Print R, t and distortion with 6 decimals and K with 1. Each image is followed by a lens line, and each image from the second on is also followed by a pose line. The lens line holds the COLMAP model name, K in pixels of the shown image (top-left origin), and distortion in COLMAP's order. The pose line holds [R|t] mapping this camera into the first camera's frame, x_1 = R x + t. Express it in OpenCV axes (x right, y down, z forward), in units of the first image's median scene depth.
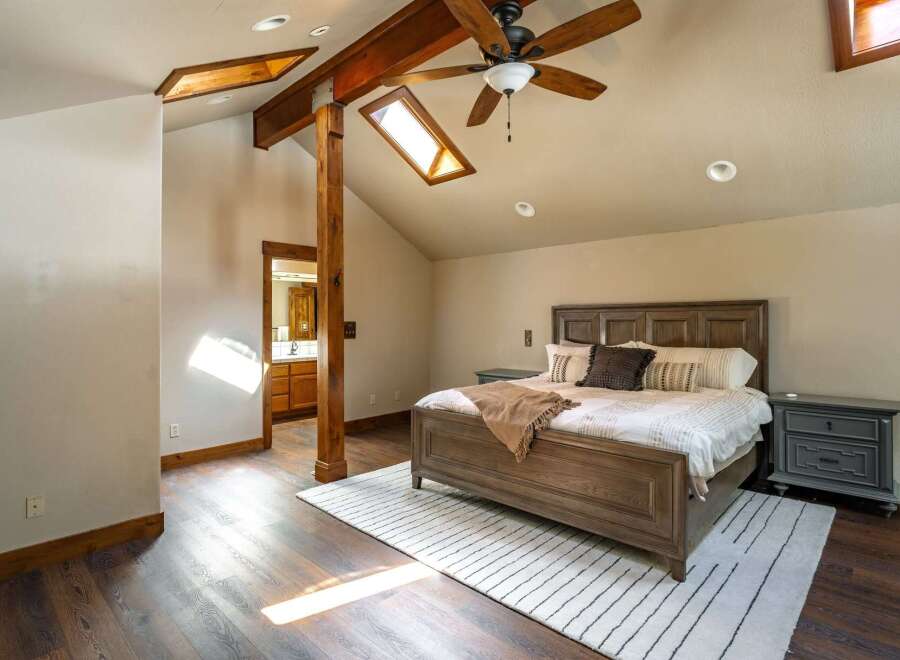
lens RADIAL K [[479.8, 0, 446.9], [0, 479.8, 311.5], [0, 0, 1]] dist [-0.001853, -0.001236]
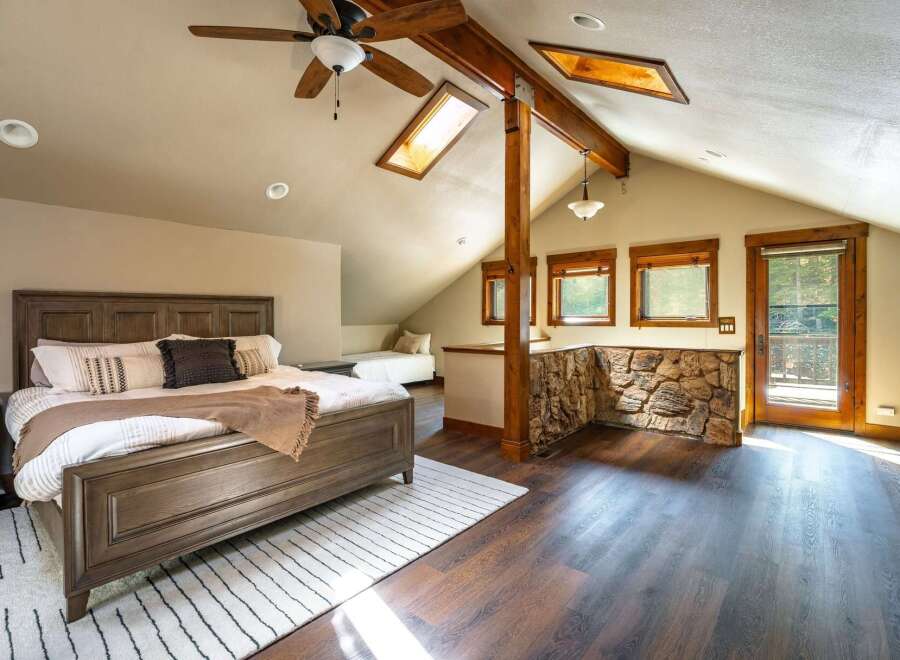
lens RADIAL K [[435.2, 0, 453.1], [0, 435.2, 299.9], [0, 0, 1]] dist [-0.000530, -0.000708]
pose [[-0.048789, 0.042593, 0.997901, -0.736315], [-0.003944, 0.999074, -0.042836, 0.048877], [-0.998801, -0.006025, -0.048576, 0.787327]]
